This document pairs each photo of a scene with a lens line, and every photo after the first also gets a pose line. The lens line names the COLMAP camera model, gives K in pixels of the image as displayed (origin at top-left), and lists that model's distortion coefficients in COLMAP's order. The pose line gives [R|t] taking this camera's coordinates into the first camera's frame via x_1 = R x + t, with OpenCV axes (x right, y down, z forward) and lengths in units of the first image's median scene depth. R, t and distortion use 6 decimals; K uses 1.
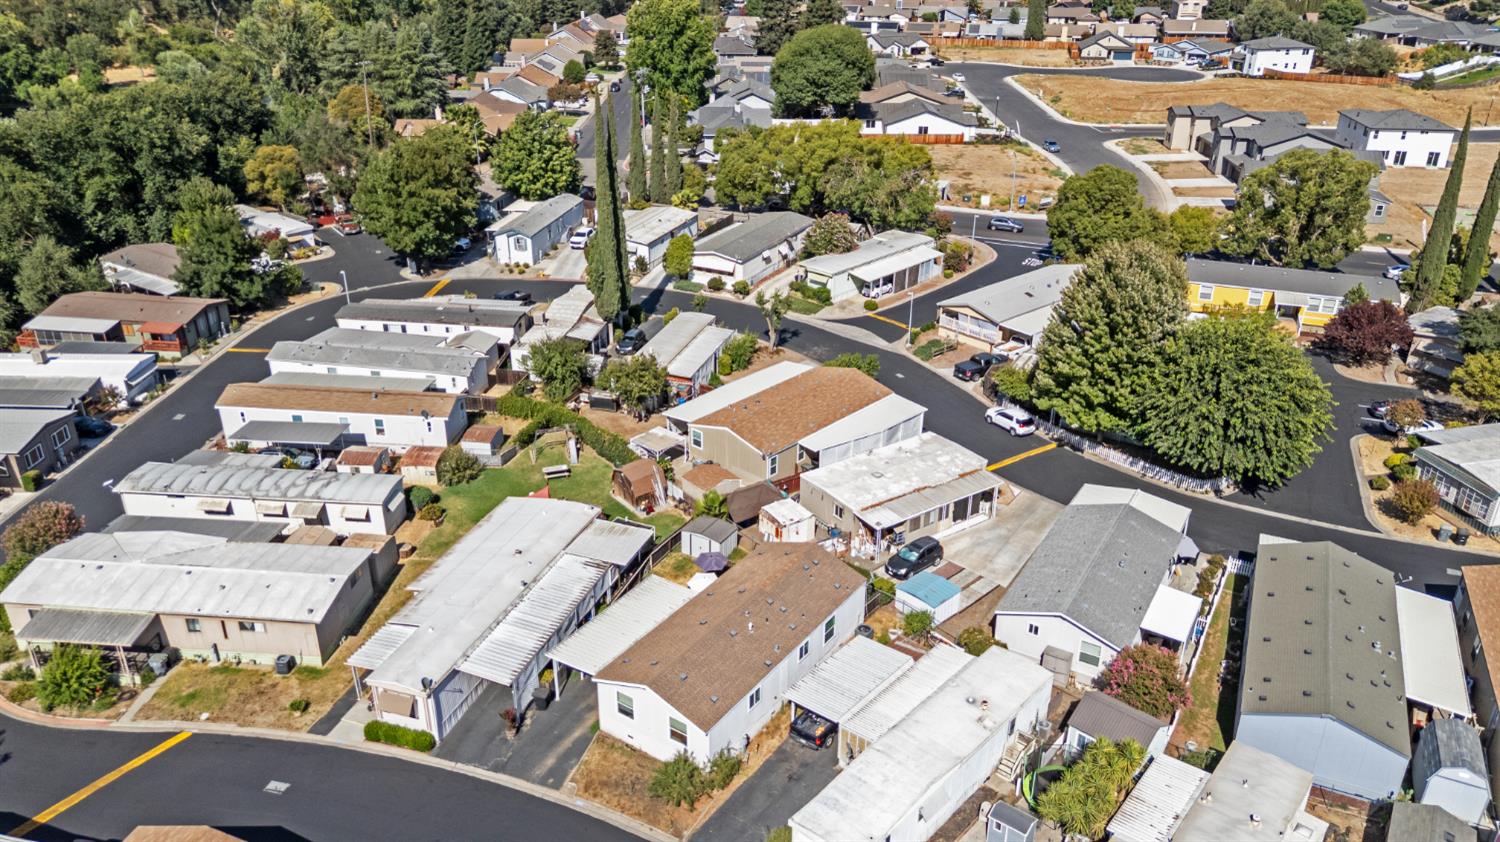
lens RADIAL K [[1116.9, 0, 750.0], [0, 1116.9, 421.0], [0, 0, 1]] dist [0.071680, -0.072456]
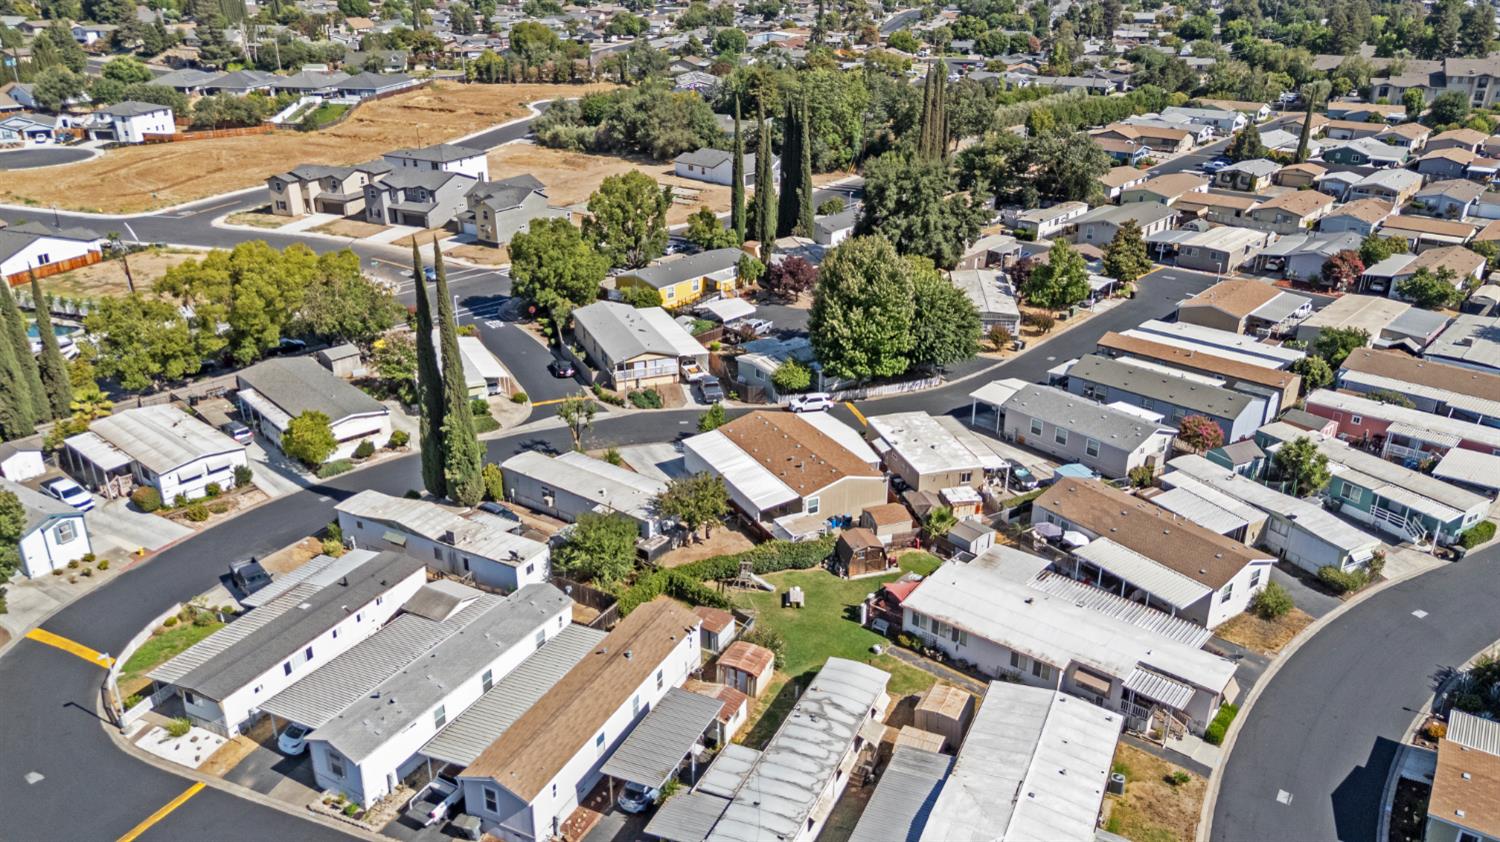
lens RADIAL K [[1116.9, 0, 750.0], [0, 1116.9, 421.0], [0, 0, 1]] dist [0.071680, -0.072456]
pose [[0.328753, -0.370966, 0.868507, -0.755570], [0.398164, 0.888342, 0.228723, -0.254113], [-0.856380, 0.270615, 0.439751, 0.448980]]
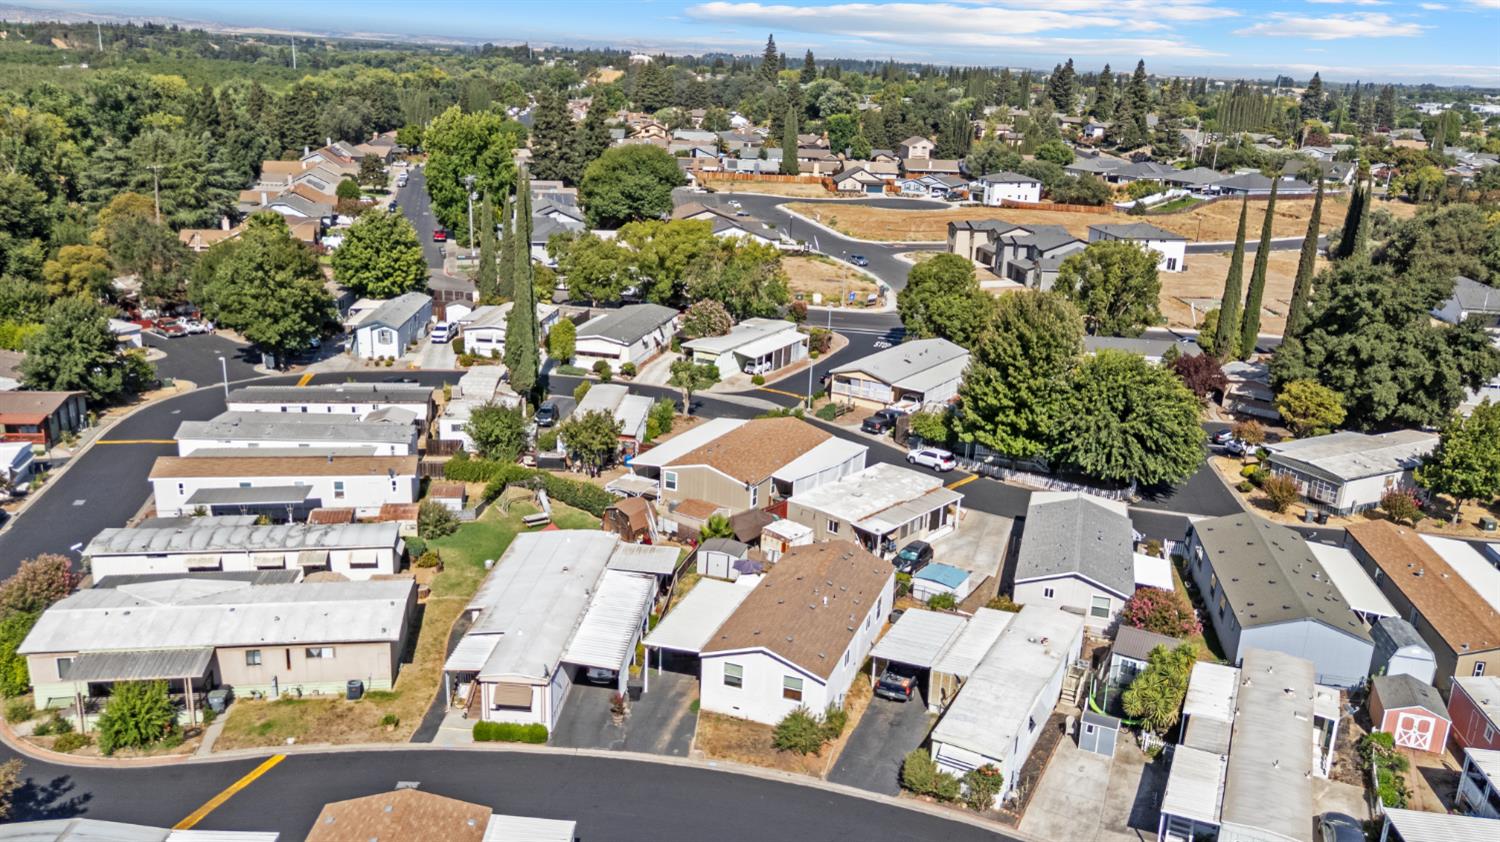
lens RADIAL K [[1188.5, 0, 753.3], [0, 1188.5, 417.4], [0, 0, 1]] dist [0.084158, -0.095628]
pose [[0.967005, -0.038085, 0.251896, -0.197818], [0.073459, 0.988450, -0.132556, 0.087078], [-0.243938, 0.146686, 0.958633, -0.068512]]
